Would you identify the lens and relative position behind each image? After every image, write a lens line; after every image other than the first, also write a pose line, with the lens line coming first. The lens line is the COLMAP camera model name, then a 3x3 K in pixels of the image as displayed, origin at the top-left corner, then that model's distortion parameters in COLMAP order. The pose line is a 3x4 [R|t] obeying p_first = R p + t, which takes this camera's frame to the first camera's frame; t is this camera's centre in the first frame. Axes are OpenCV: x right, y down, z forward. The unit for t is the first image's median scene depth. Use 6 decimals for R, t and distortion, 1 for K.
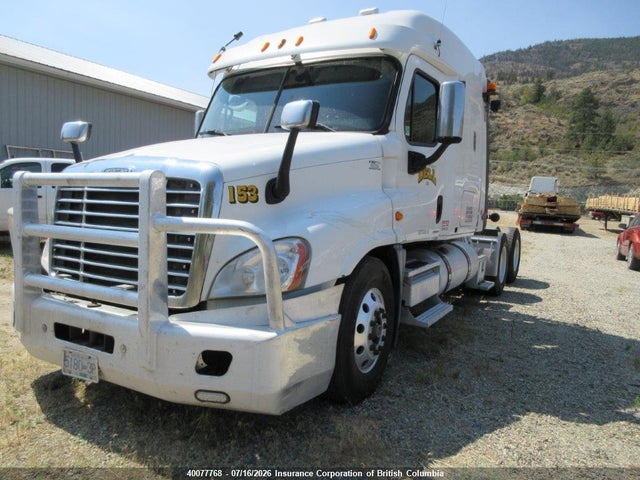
lens RADIAL K [[483.9, 0, 321.2], [0, 483.9, 233.9], [0, 0, 1]] dist [0.014947, 0.006868]
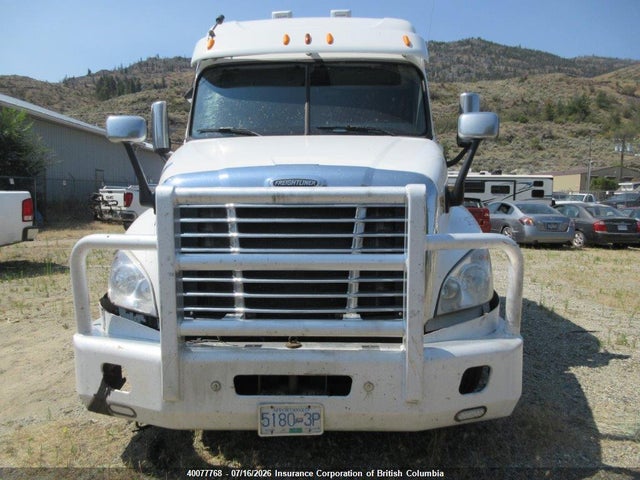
lens RADIAL K [[474.7, 0, 320.0], [0, 474.7, 240.0], [0, 0, 1]] dist [0.023204, -0.004210]
pose [[0.876488, -0.079834, 0.474758, -0.734409], [0.065629, 0.996762, 0.046450, -0.062034], [-0.476930, -0.009555, 0.878890, 0.241704]]
